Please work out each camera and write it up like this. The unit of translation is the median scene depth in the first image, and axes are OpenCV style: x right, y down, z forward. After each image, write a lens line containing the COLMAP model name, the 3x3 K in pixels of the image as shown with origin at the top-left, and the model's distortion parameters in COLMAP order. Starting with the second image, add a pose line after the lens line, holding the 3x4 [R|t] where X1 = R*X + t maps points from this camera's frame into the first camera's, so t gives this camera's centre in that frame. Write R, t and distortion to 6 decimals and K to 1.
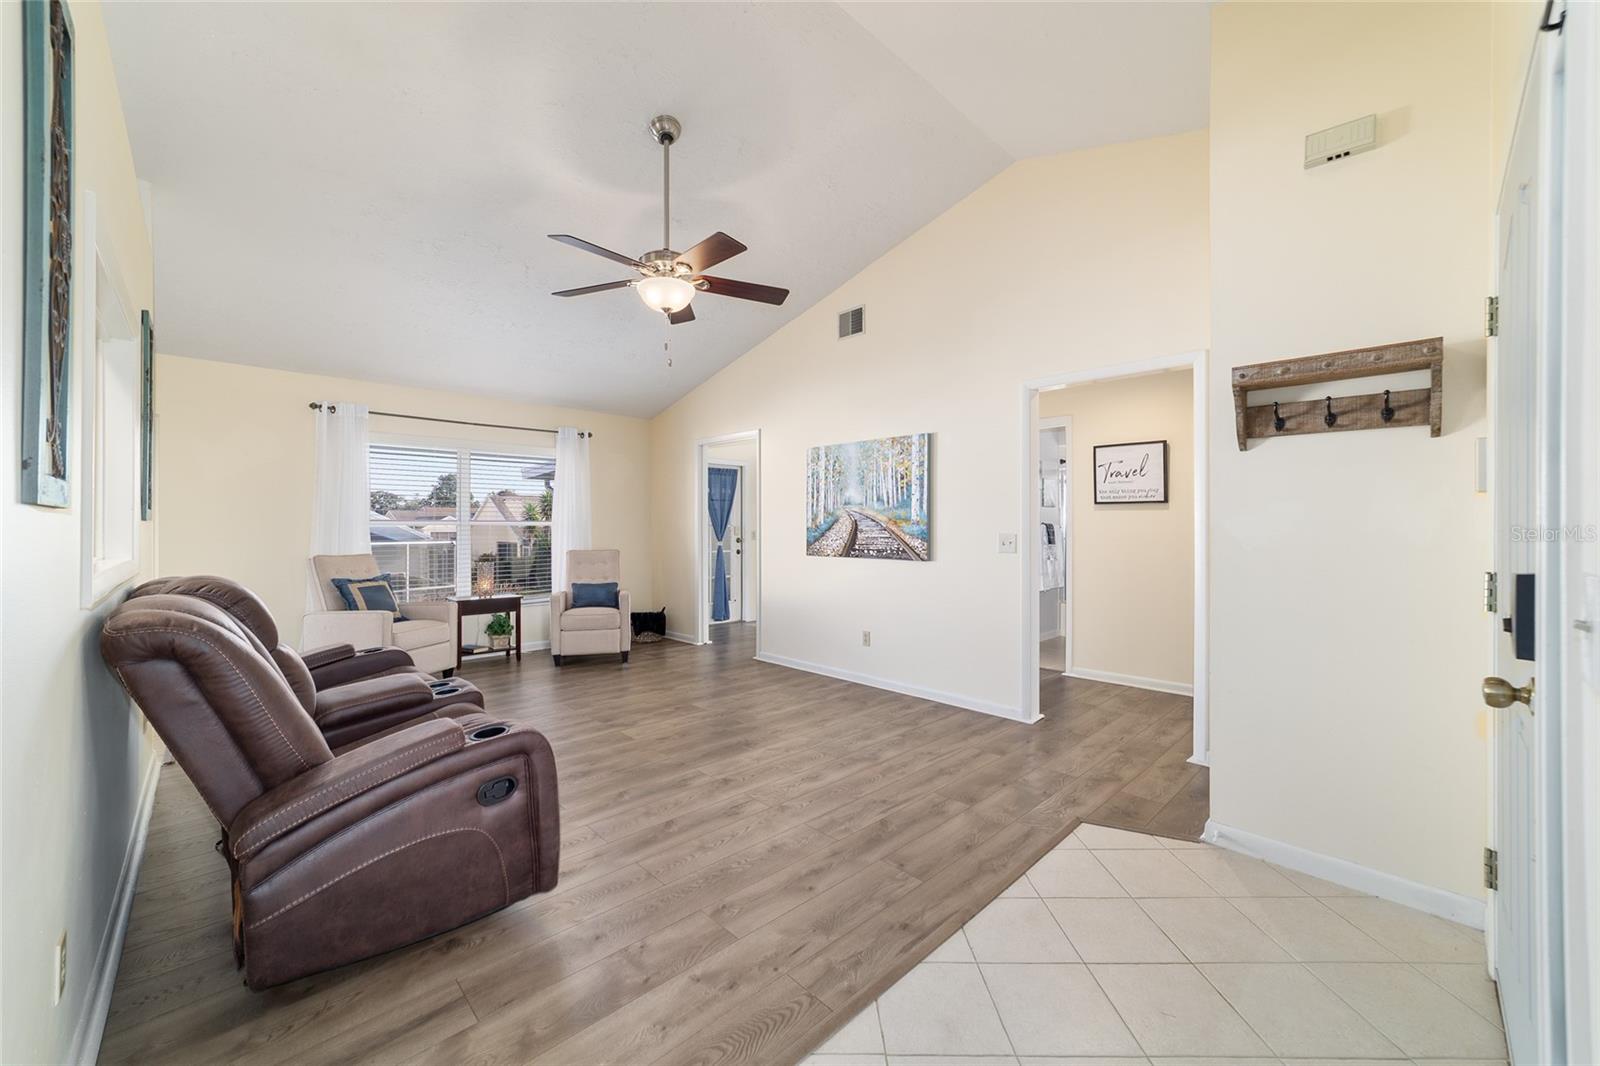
lens RADIAL K [[616.5, 0, 797.2], [0, 616.5, 525.5], [0, 0, 1]] dist [-0.016955, 0.007414]
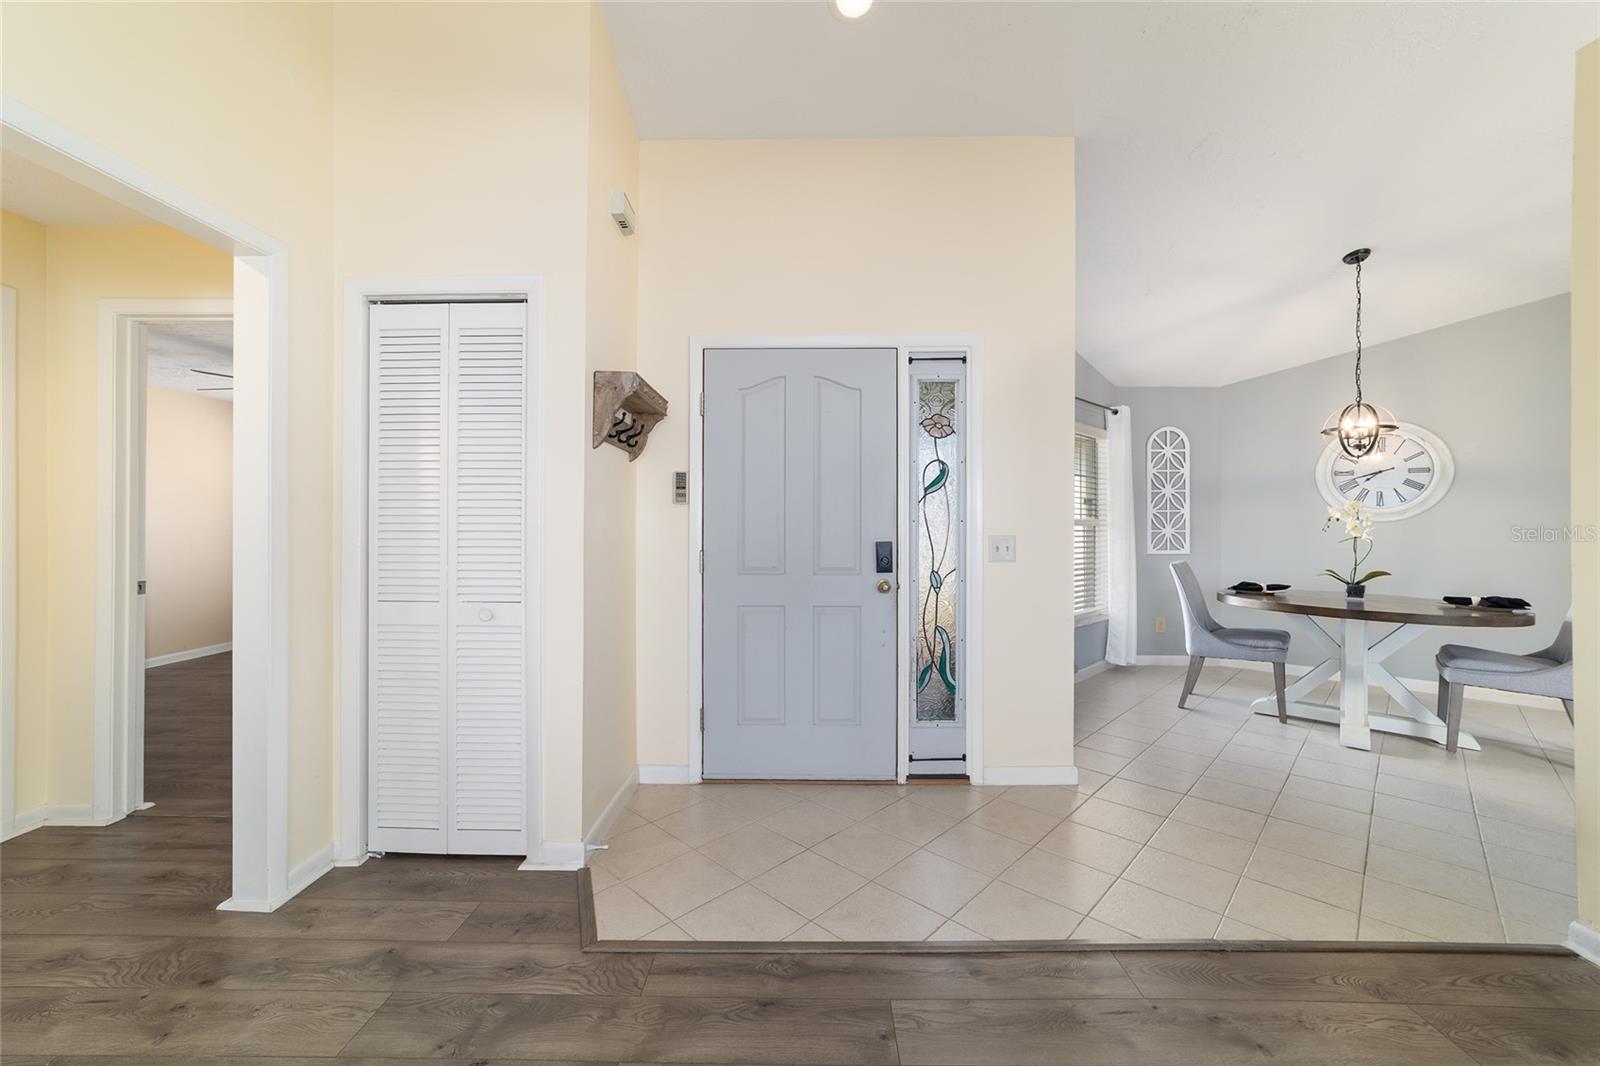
lens RADIAL K [[616.5, 0, 799.6], [0, 616.5, 523.1], [0, 0, 1]] dist [-0.016955, 0.007414]
pose [[-0.708184, 0.000780, 0.706027, -0.110148], [-0.002713, 0.999989, -0.003826, 0.001974], [-0.706022, -0.004625, -0.708174, 0.734866]]
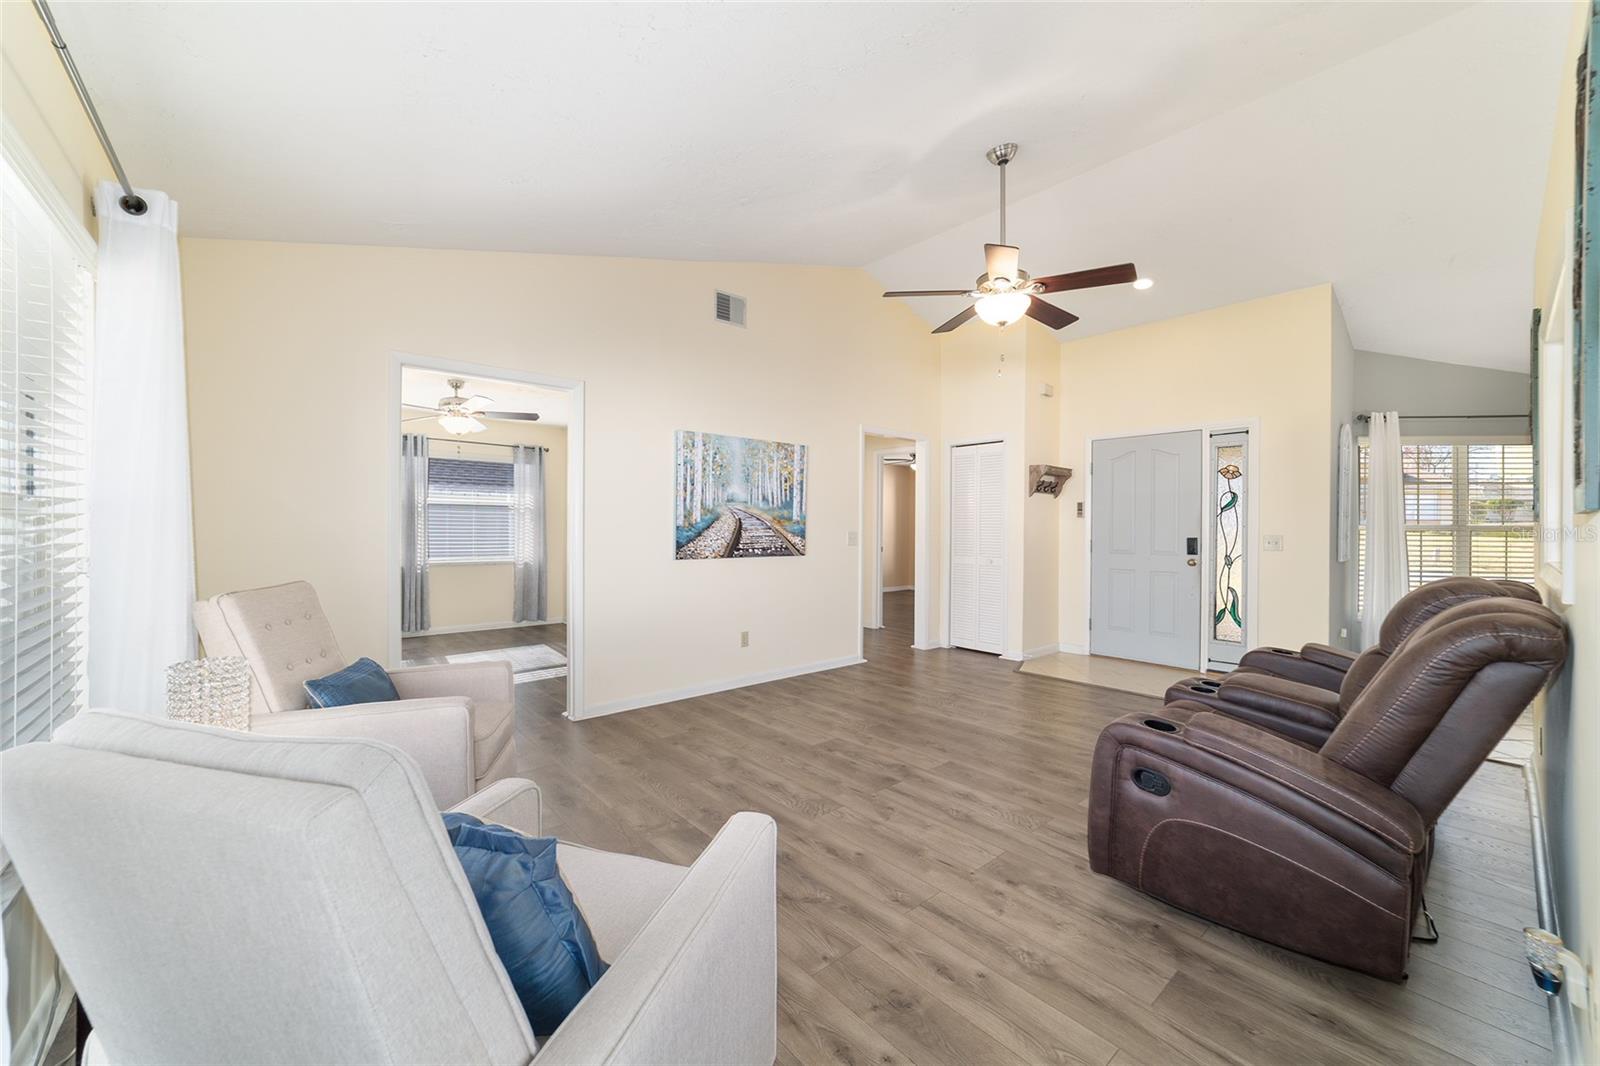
lens RADIAL K [[616.5, 0, 799.2], [0, 616.5, 527.8], [0, 0, 1]] dist [-0.016955, 0.007414]
pose [[0.052285, -0.001669, 0.998631, -0.897677], [-0.007514, 0.999970, 0.002065, 0.003211], [-0.998604, -0.007612, 0.052271, 0.896448]]
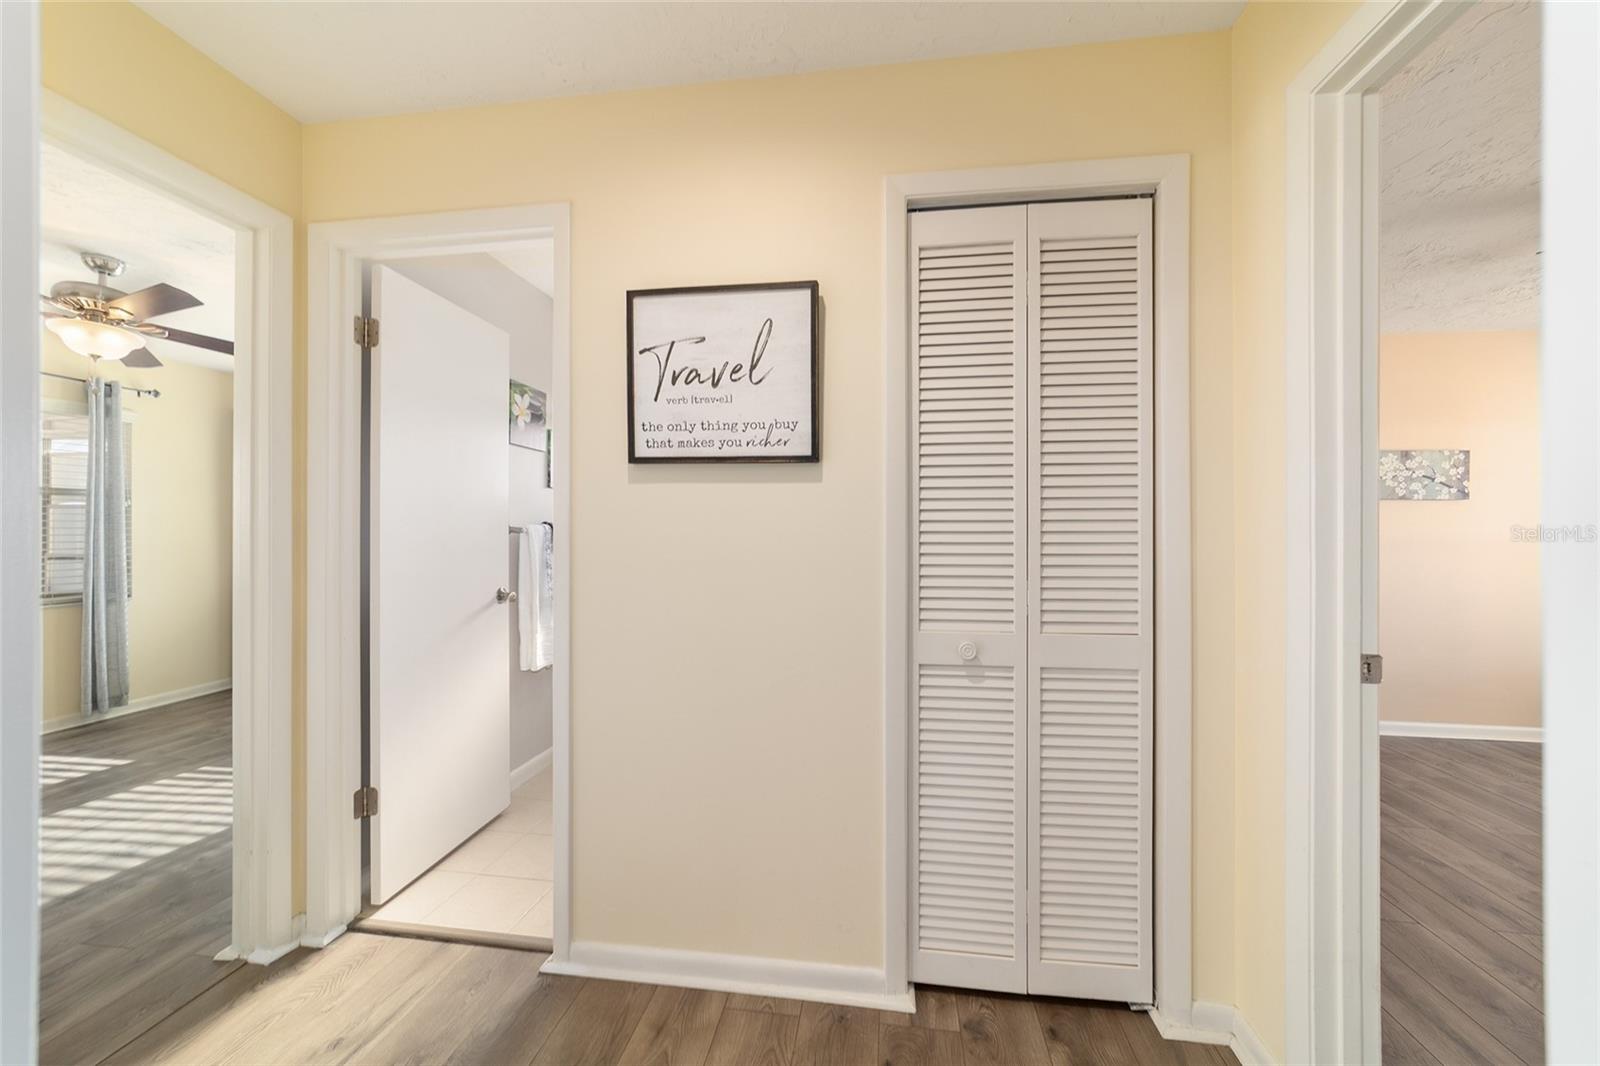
lens RADIAL K [[616.5, 0, 796.2], [0, 616.5, 529.2], [0, 0, 1]] dist [-0.016955, 0.007414]
pose [[0.789087, -0.002833, 0.614274, 0.363568], [-0.002009, 0.999972, 0.007192, -0.000587], [-0.614278, -0.006909, 0.789060, 0.705273]]
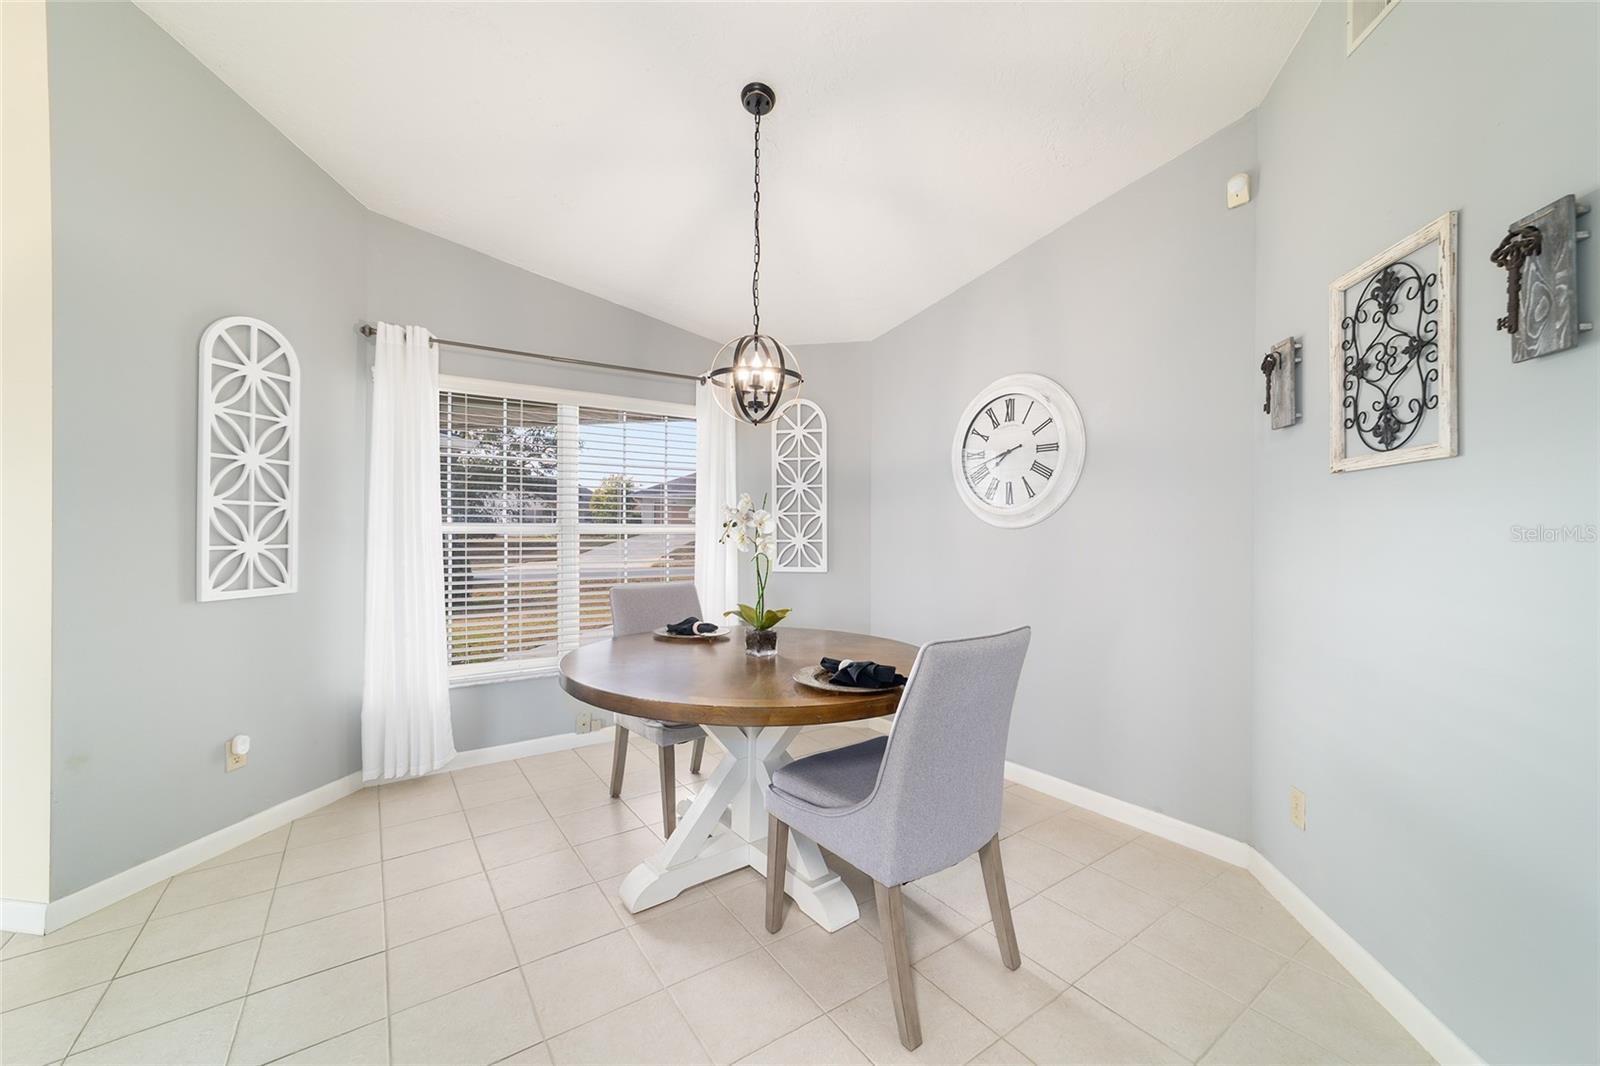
lens RADIAL K [[616.5, 0, 800.5], [0, 616.5, 531.3], [0, 0, 1]] dist [-0.016955, 0.007414]
pose [[-0.576987, -0.003364, 0.816746, -0.486251], [-0.004622, 0.999989, 0.000853, -0.002821], [-0.816740, -0.003283, -0.576996, -0.079285]]
